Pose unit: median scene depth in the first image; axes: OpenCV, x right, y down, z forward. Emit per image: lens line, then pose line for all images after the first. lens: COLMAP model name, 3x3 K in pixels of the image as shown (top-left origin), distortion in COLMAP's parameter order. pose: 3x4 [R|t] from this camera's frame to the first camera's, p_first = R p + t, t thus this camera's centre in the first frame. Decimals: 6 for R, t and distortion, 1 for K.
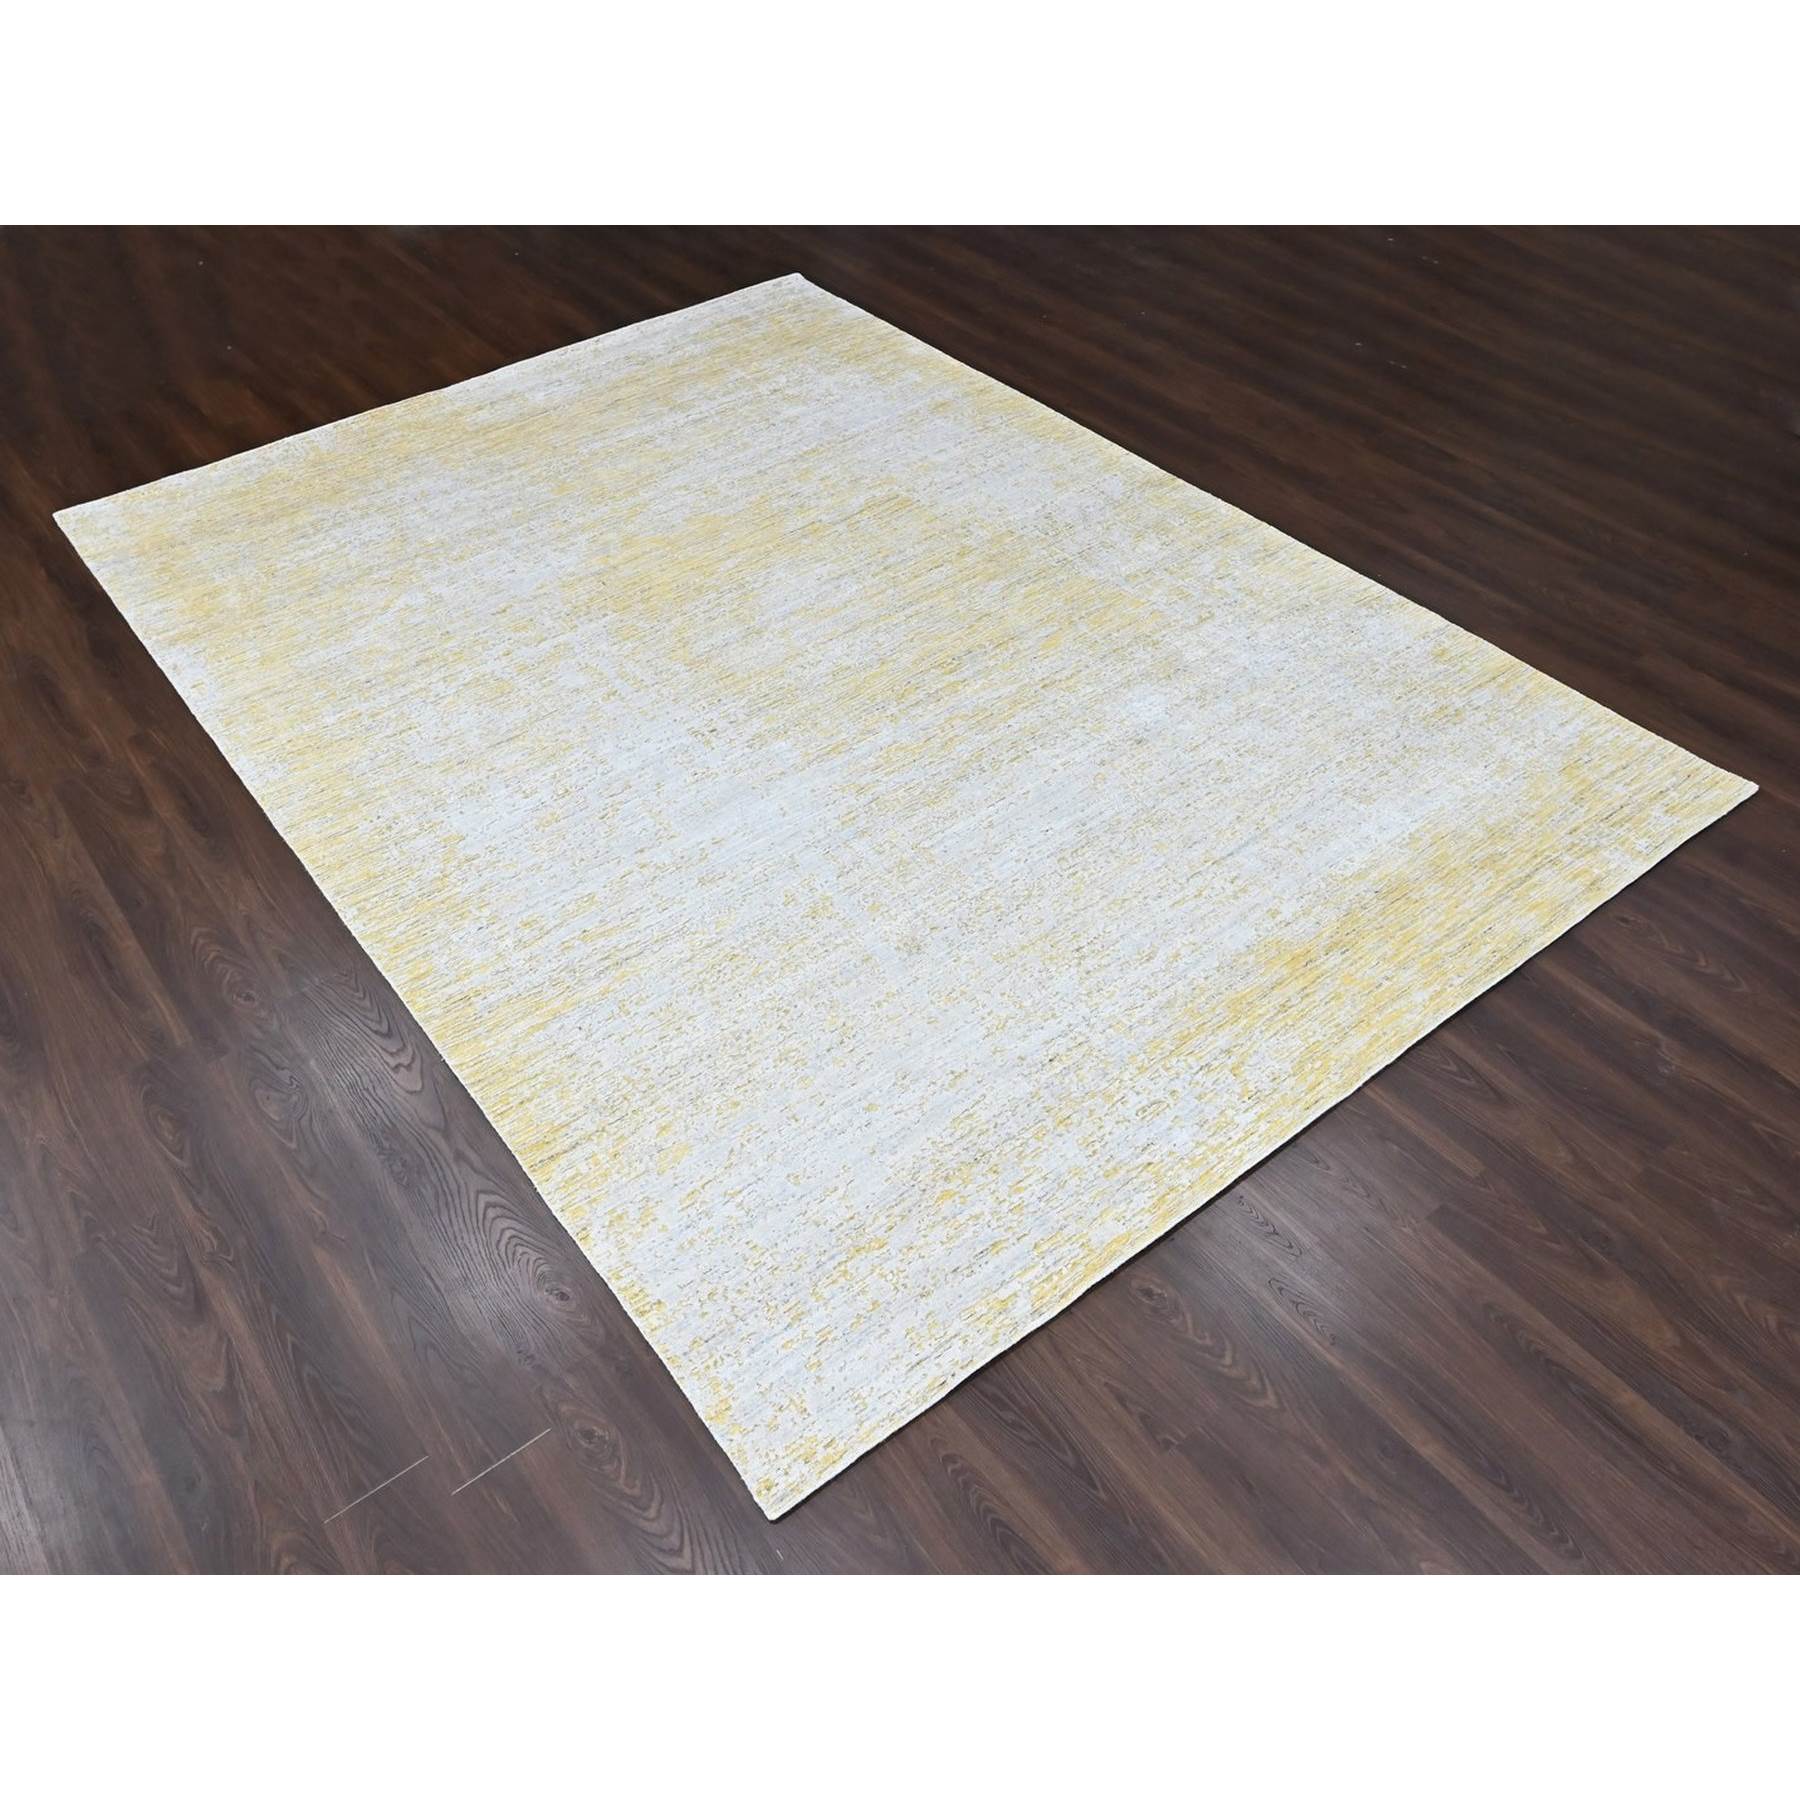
lens RADIAL K [[1552.9, 0, 900.0], [0, 1552.9, 900.0], [0, 0, 1]] dist [-0.000329, 0.013494]
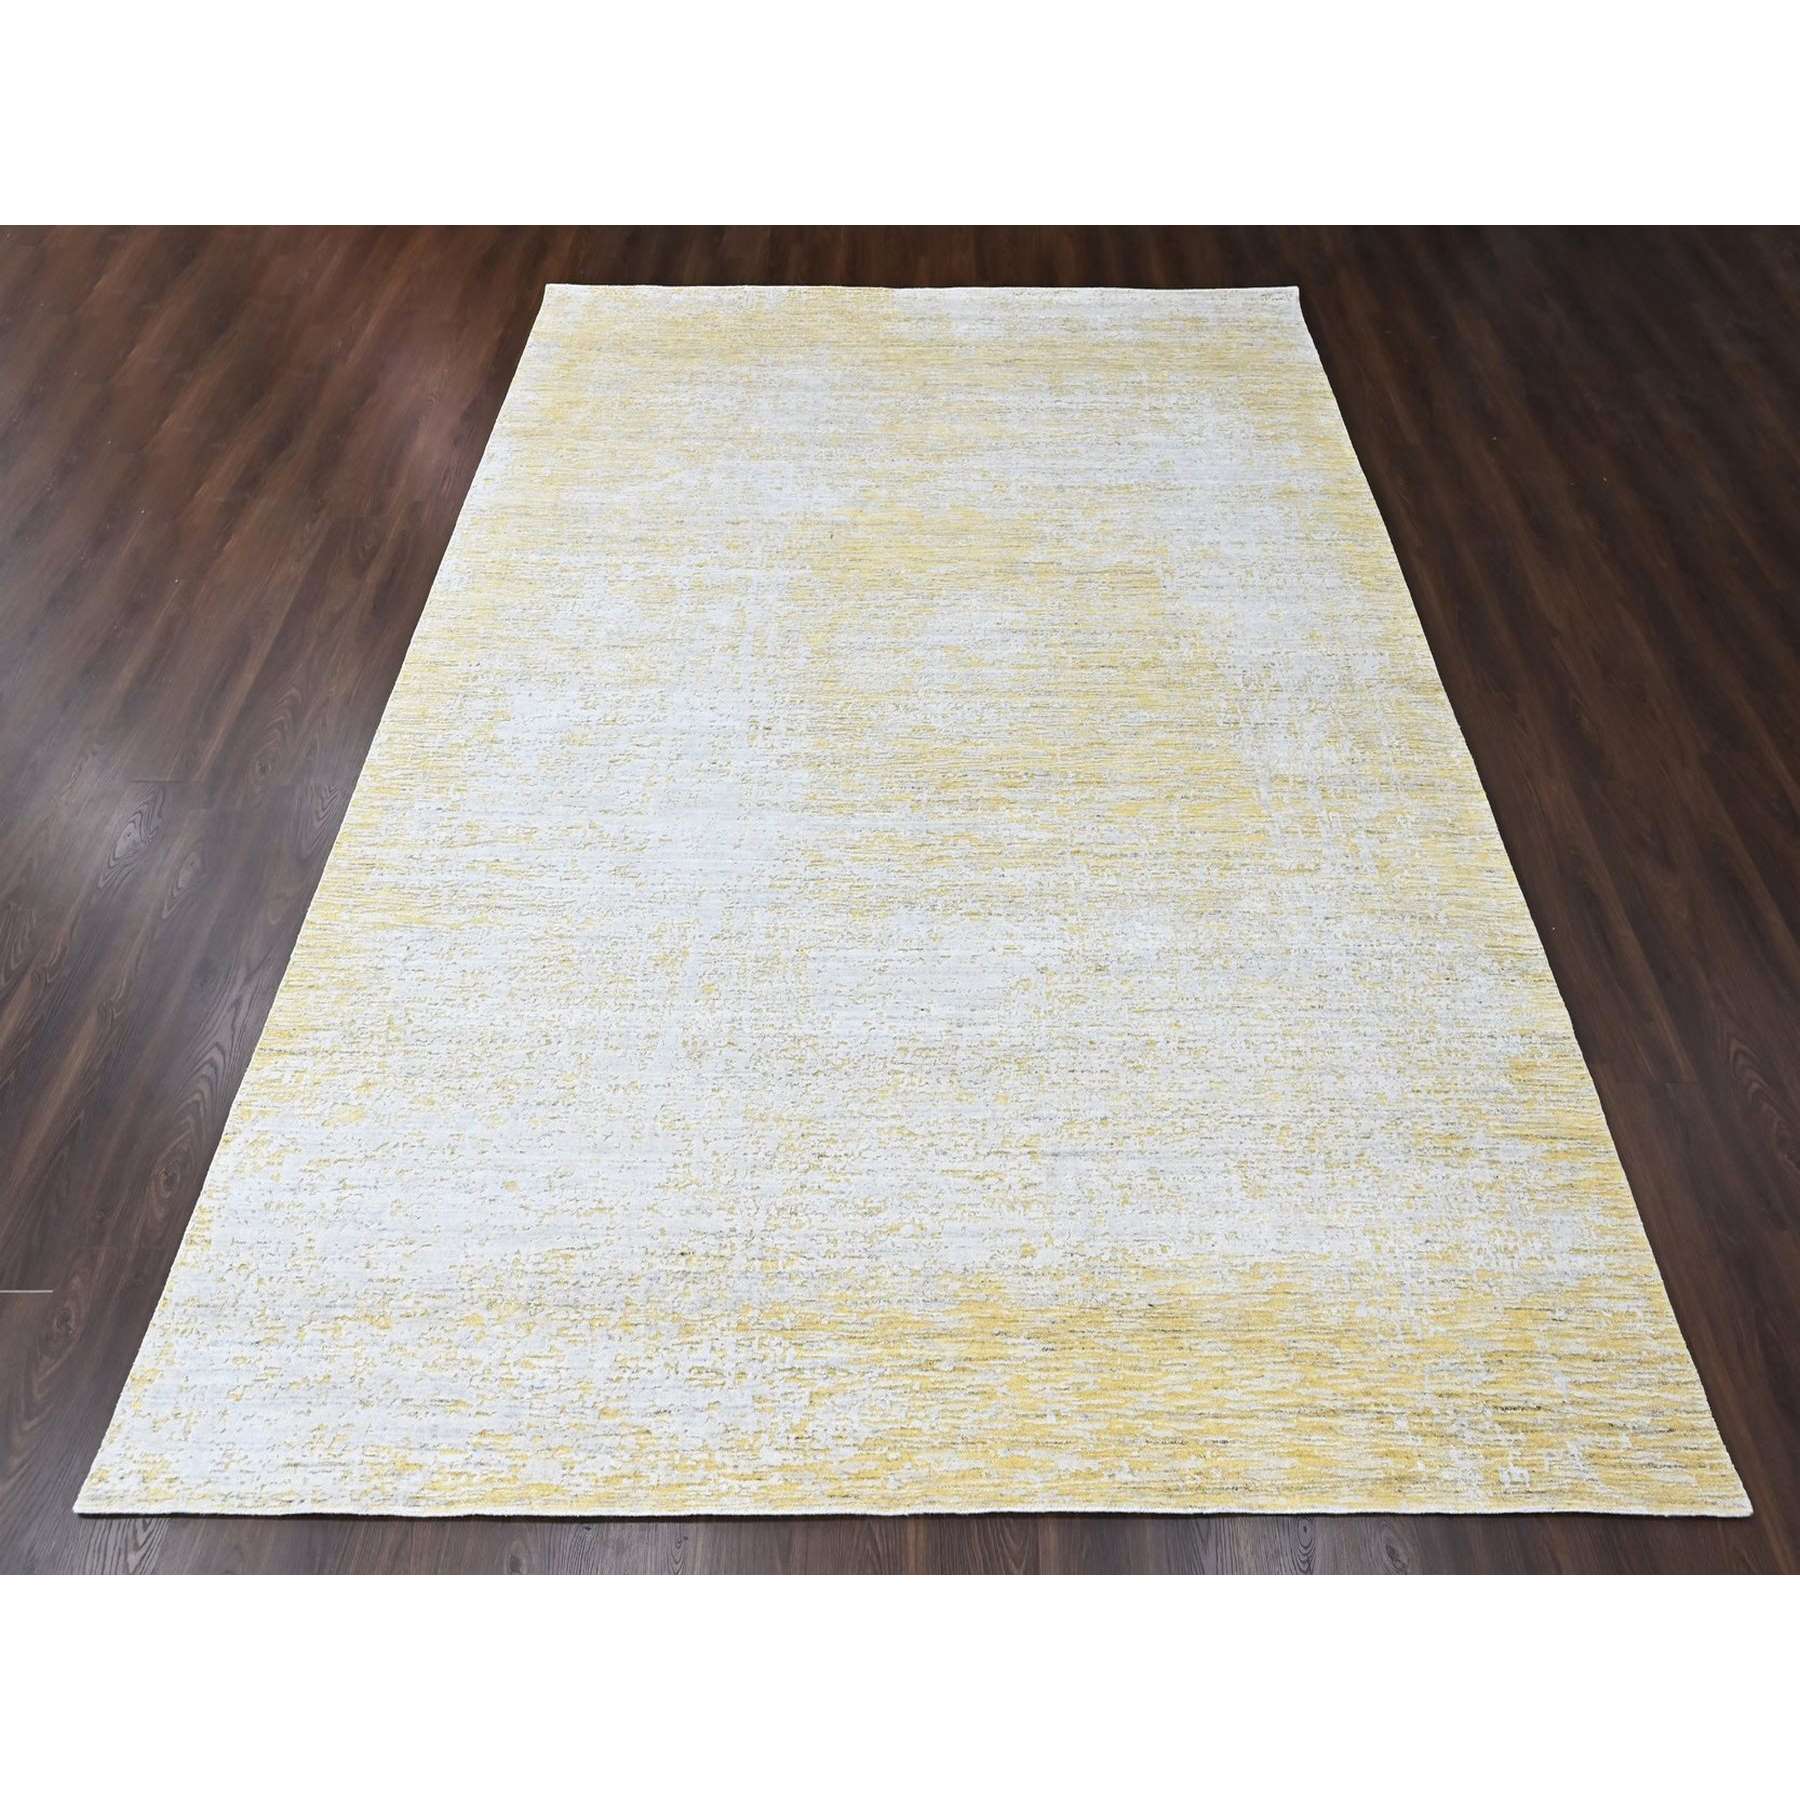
lens RADIAL K [[1552.9, 0, 900.0], [0, 1552.9, 900.0], [0, 0, 1]] dist [-0.000329, 0.013494]
pose [[0.793387, 0.465448, -0.392294, 0.395656], [-0.448860, 0.882653, 0.139459, -0.213218], [0.411170, 0.065441, 0.909207, 0.268505]]
